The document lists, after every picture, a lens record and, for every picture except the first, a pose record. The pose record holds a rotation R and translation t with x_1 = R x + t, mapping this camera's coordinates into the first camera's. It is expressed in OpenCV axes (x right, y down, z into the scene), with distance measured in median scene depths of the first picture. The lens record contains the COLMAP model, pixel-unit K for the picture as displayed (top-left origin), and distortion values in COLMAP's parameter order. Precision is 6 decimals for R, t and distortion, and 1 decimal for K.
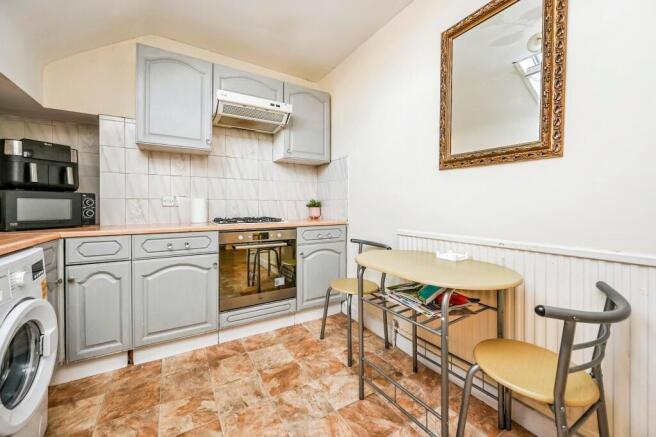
lens RADIAL K [[270.2, 0, 333.1], [0, 270.2, 207.9], [0, 0, 1]] dist [-0.001291, 0.000037]
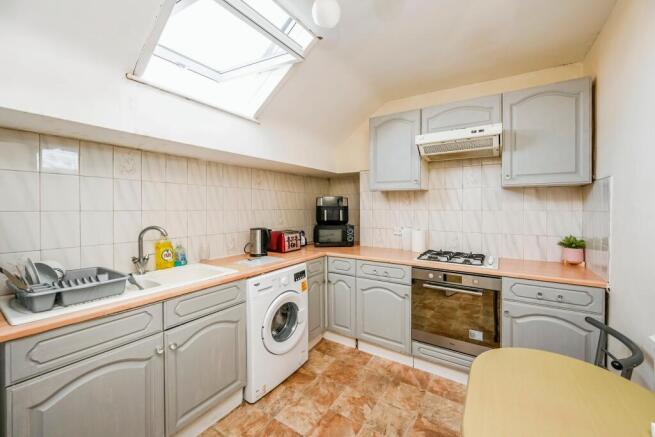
lens RADIAL K [[269.8, 0, 332.6], [0, 269.8, 207.9], [0, 0, 1]] dist [-0.001291, 0.000037]
pose [[0.417607, 0.008257, -0.908590, 0.457117], [-0.001766, 0.999964, 0.008275, -0.166036], [0.908626, -0.001852, 0.417607, 0.253722]]
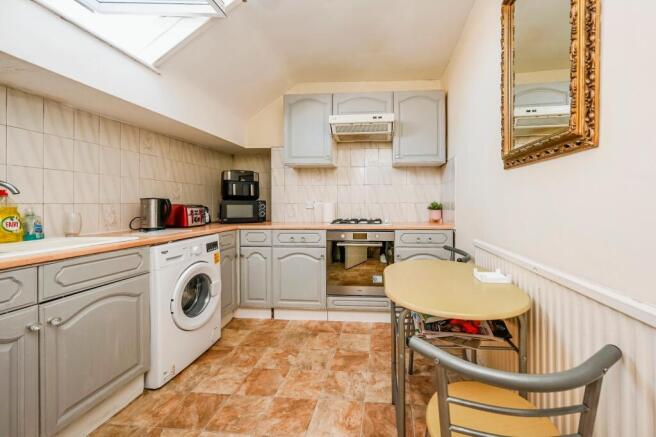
lens RADIAL K [[281.0, 0, 365.5], [0, 281.0, 204.8], [0, 0, 1]] dist [-0.001370, 0.000040]
pose [[0.800344, 0.000112, -0.599541, 0.513631], [-0.001739, 0.999996, -0.002135, -0.028074], [0.599538, 0.002752, 0.800342, 0.073521]]
